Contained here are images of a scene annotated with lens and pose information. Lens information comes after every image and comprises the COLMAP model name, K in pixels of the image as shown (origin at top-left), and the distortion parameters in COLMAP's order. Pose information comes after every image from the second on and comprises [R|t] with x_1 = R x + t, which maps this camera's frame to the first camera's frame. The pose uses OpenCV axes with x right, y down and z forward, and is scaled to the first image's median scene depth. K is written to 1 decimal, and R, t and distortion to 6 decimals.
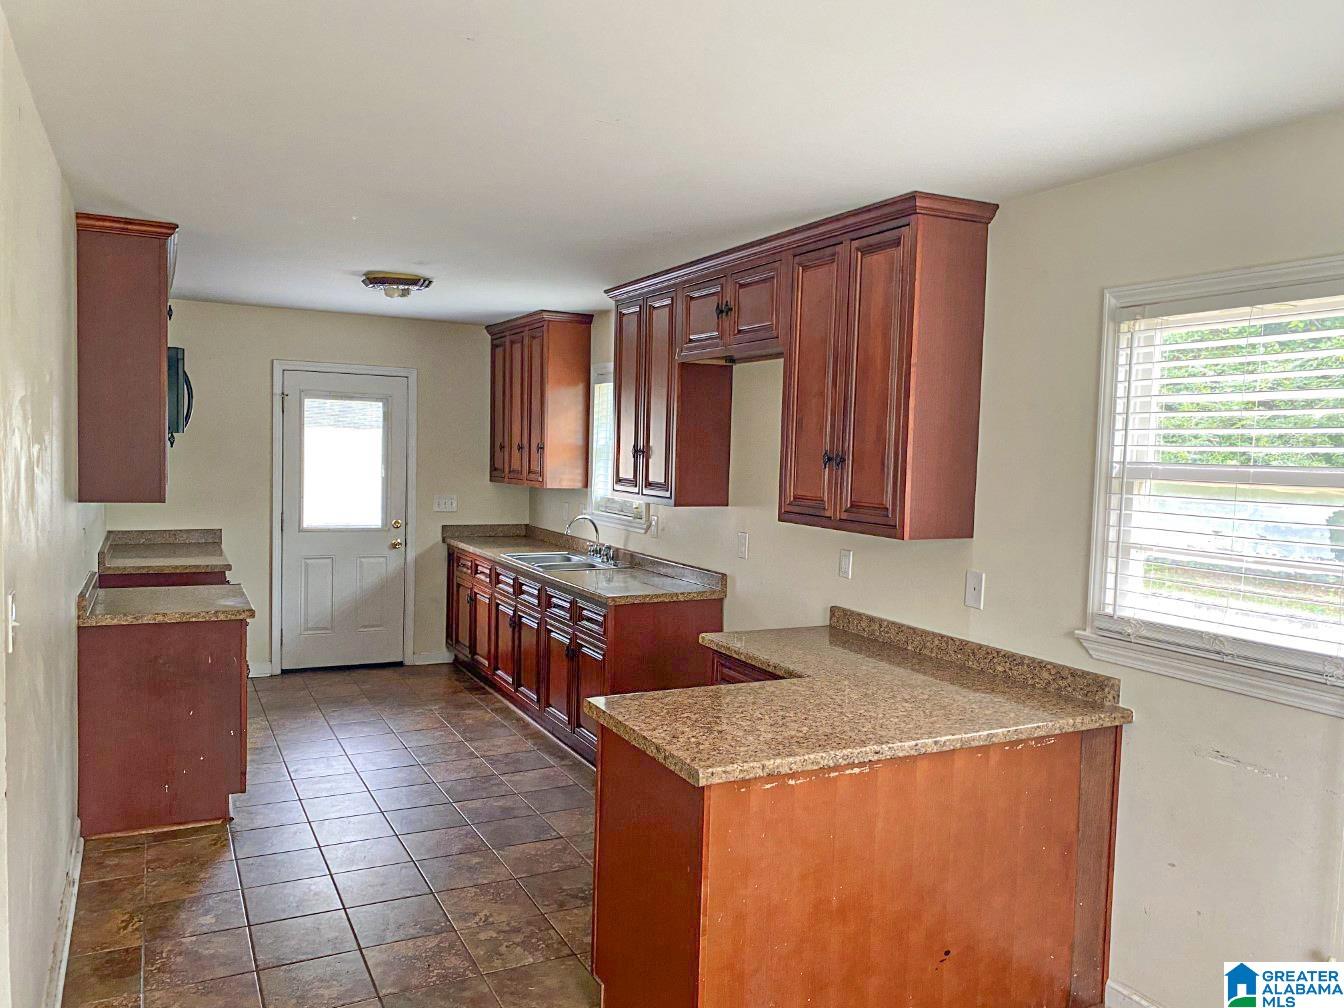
lens RADIAL K [[1016.9, 0, 695.9], [0, 1016.9, 505.7], [0, 0, 1]] dist [0.050632, -0.065258]
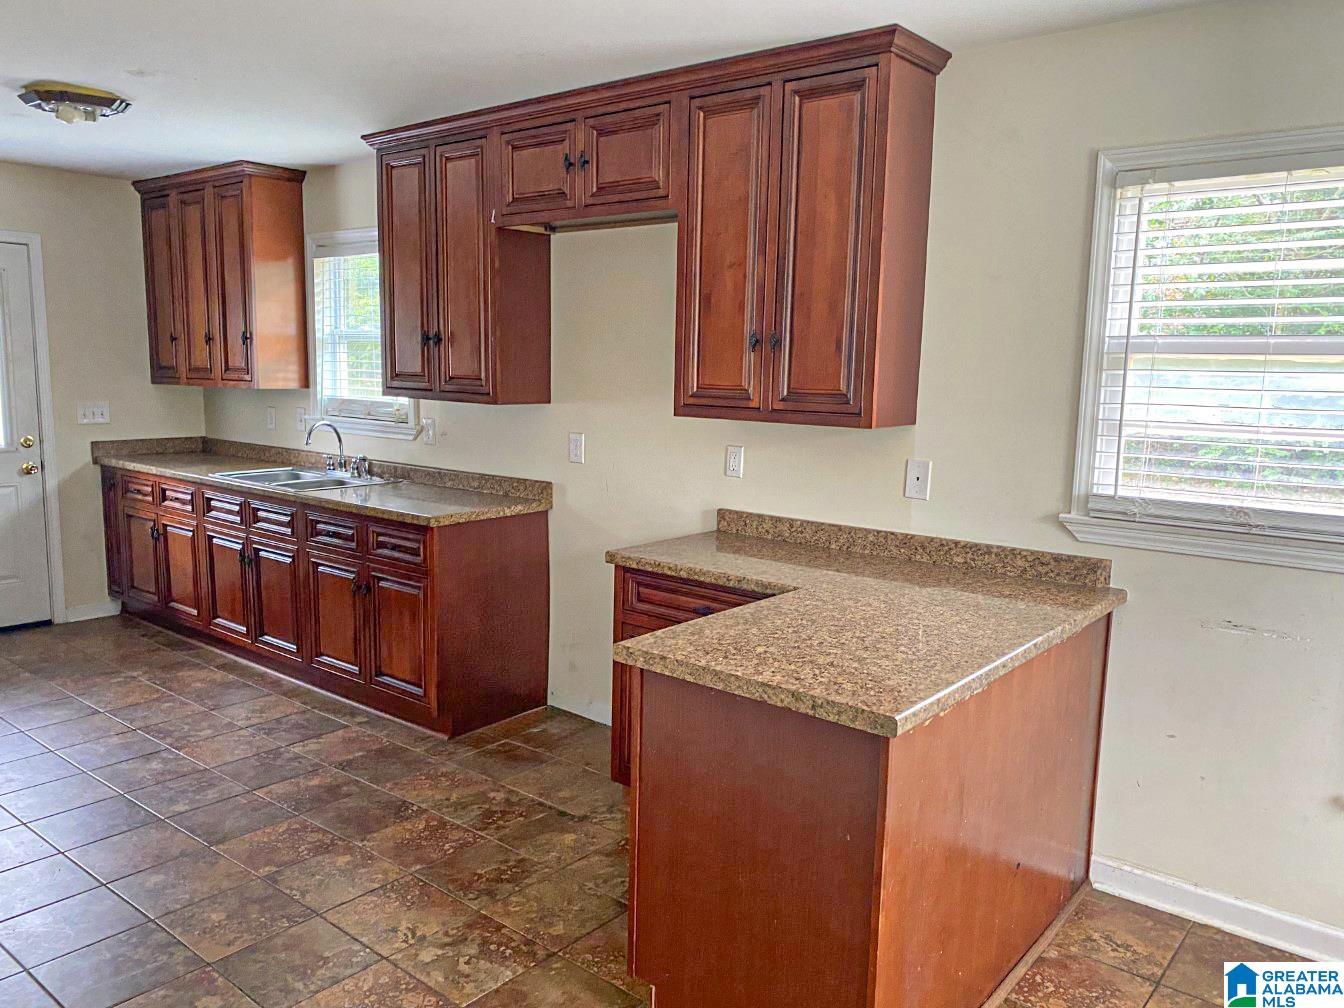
lens RADIAL K [[1016.9, 0, 695.9], [0, 1016.9, 505.7], [0, 0, 1]] dist [0.050632, -0.065258]
pose [[0.920207, -0.065006, 0.385996, -0.249747], [0.028658, 0.994655, 0.099193, 0.006415], [-0.390381, -0.080216, 0.917152, 0.195809]]
